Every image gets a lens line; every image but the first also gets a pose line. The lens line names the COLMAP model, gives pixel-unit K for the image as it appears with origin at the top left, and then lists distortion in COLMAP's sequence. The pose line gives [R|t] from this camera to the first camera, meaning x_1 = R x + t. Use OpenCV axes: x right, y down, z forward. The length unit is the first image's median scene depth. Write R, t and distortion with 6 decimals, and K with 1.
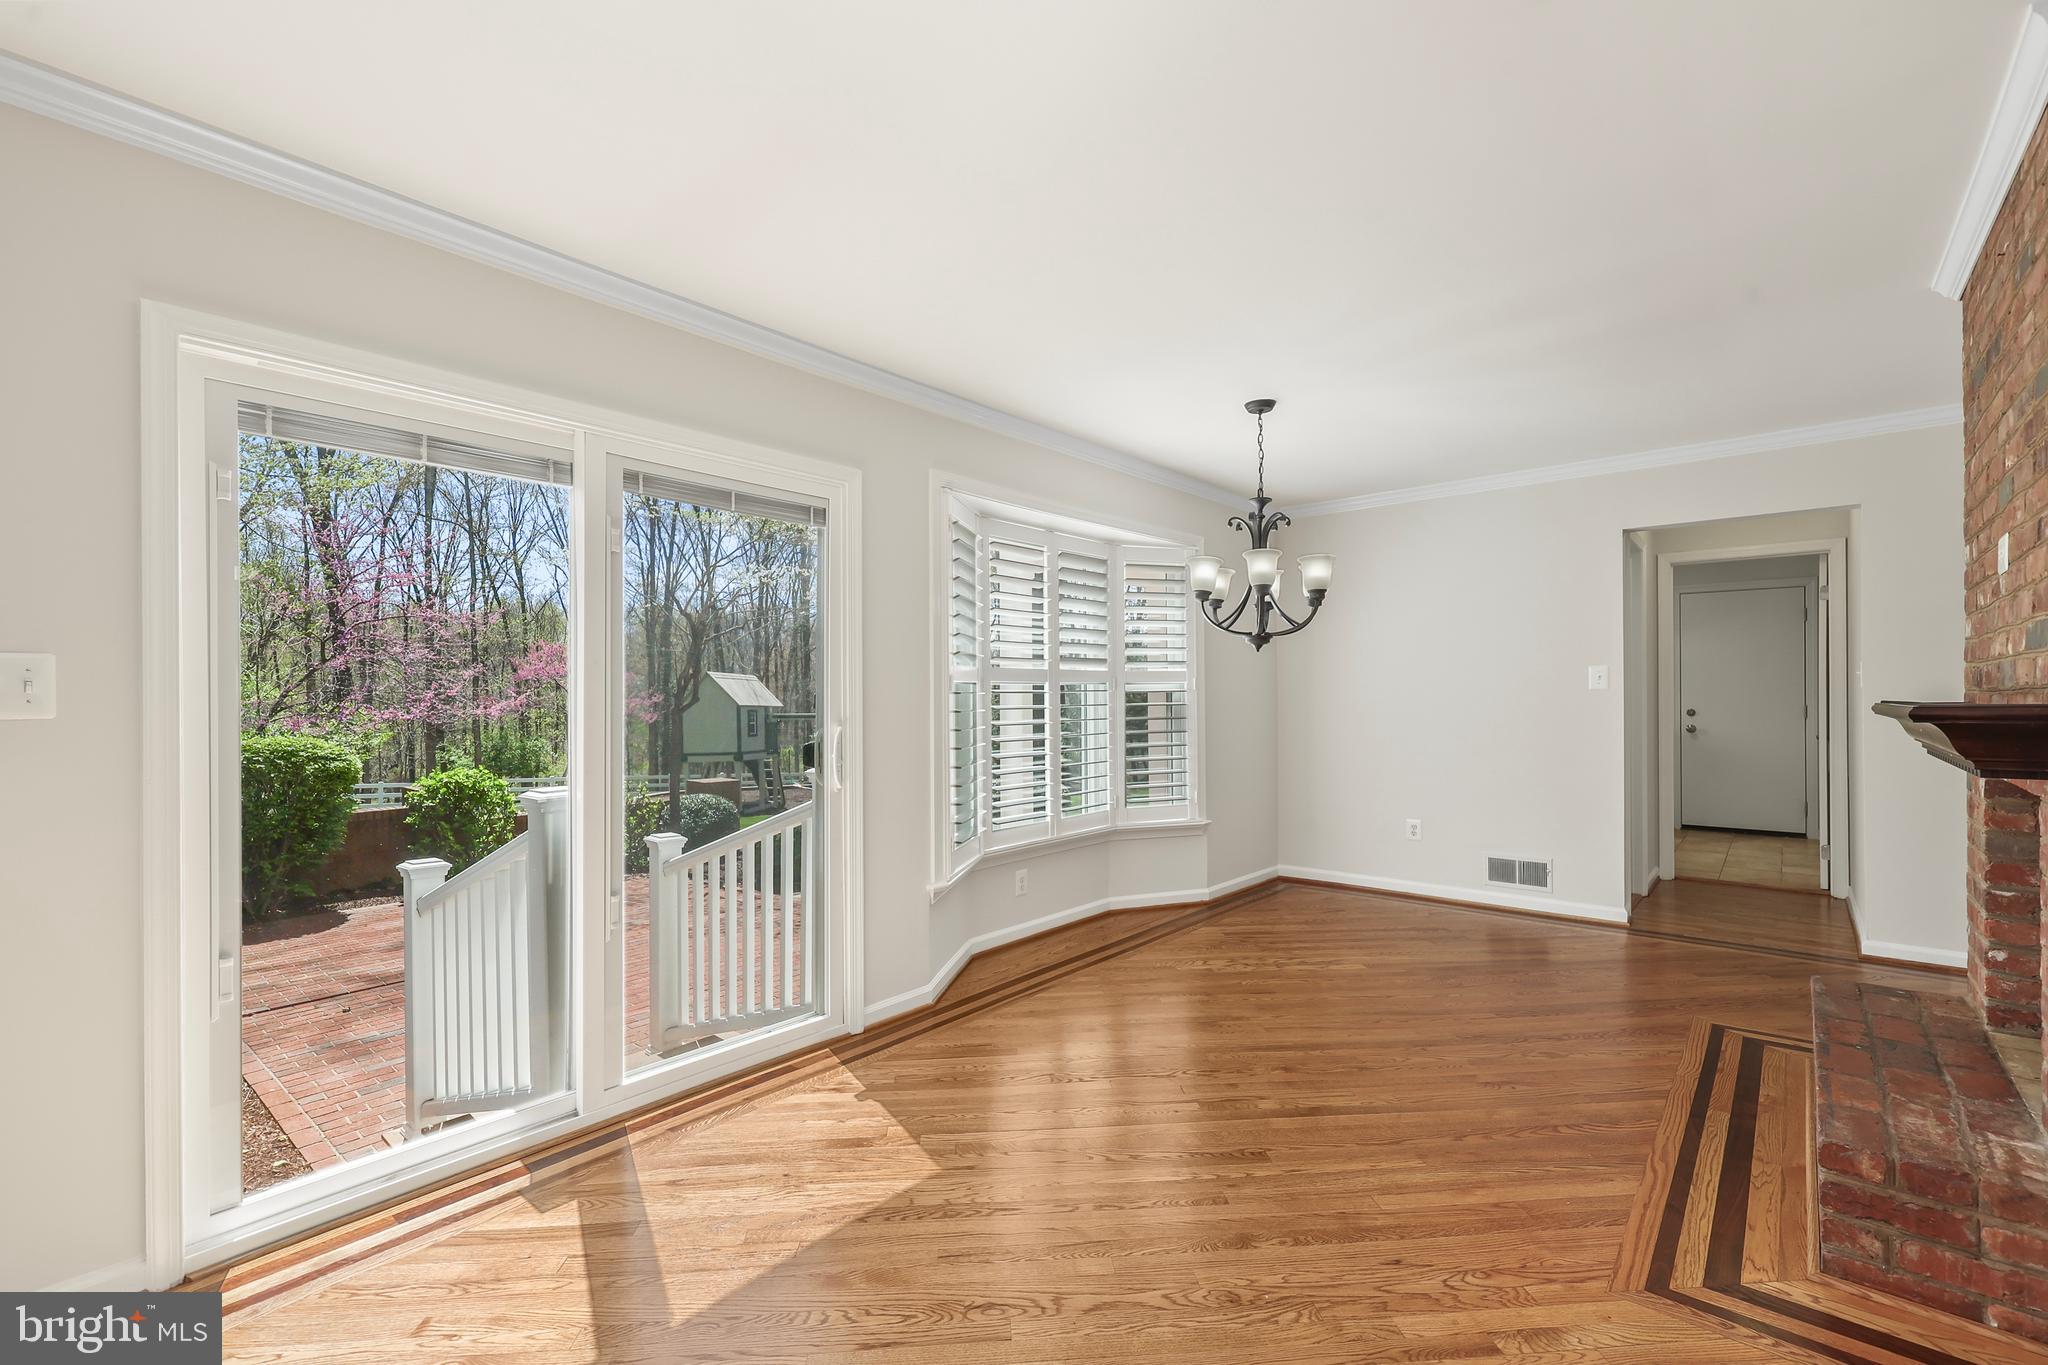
lens RADIAL K [[883.9, 0, 1023.8], [0, 883.9, 697.3], [0, 0, 1]] dist [0.000521, -0.000089]
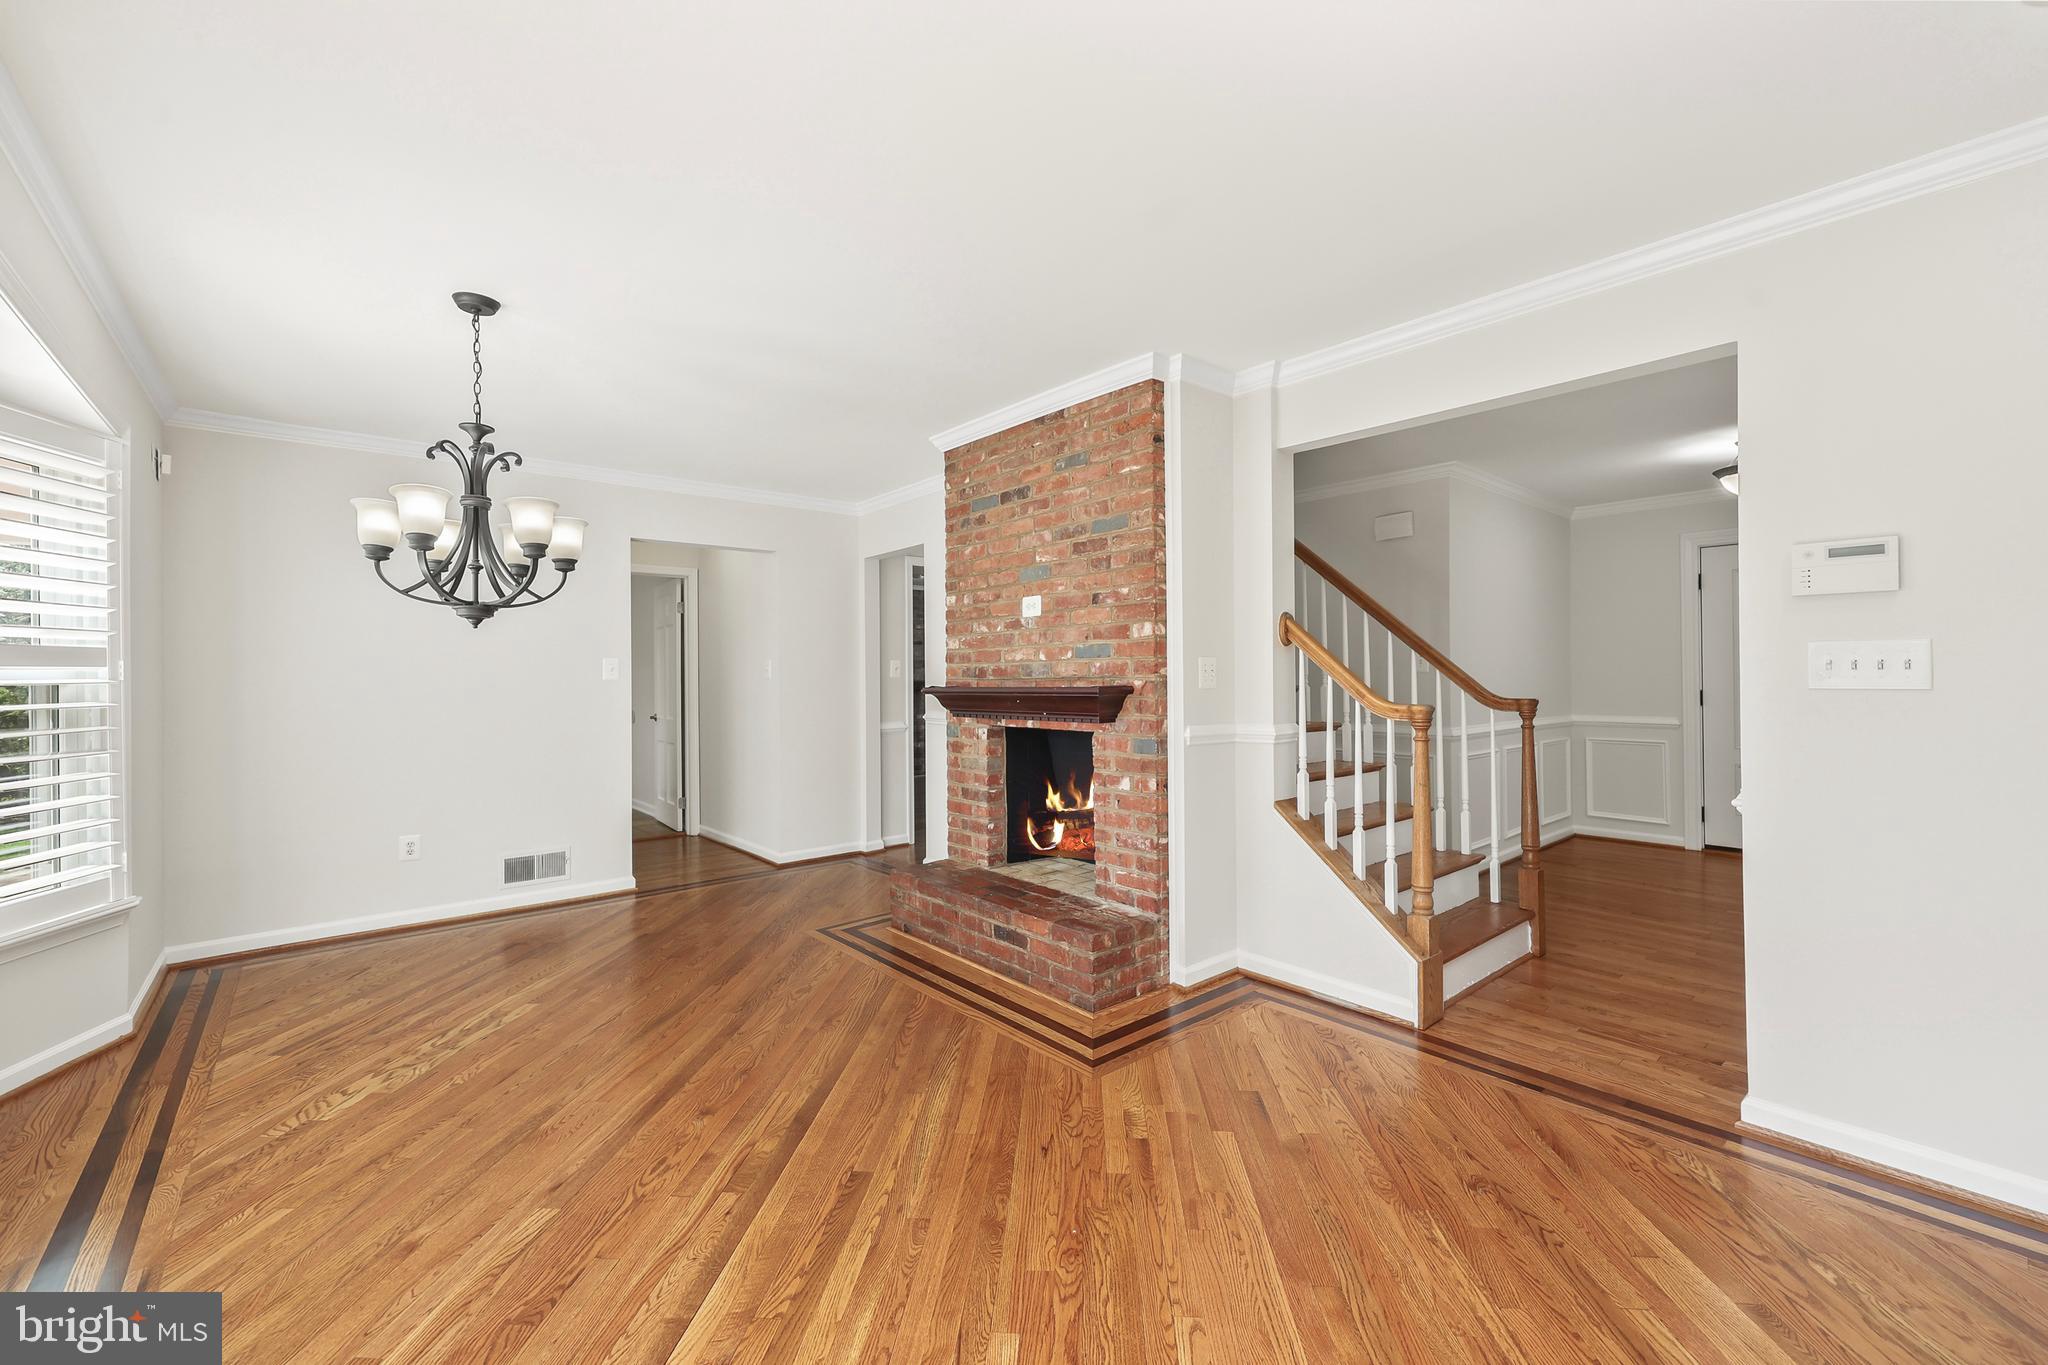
lens RADIAL K [[837.8, 0, 1016.9], [0, 837.8, 675.3], [0, 0, 1]] dist [0.001396, -0.000085]
pose [[0.144300, 0.007211, 0.989508, -0.373017], [0.010890, 0.999901, -0.008875, -0.000676], [-0.989474, 0.012057, 0.144207, 0.444450]]
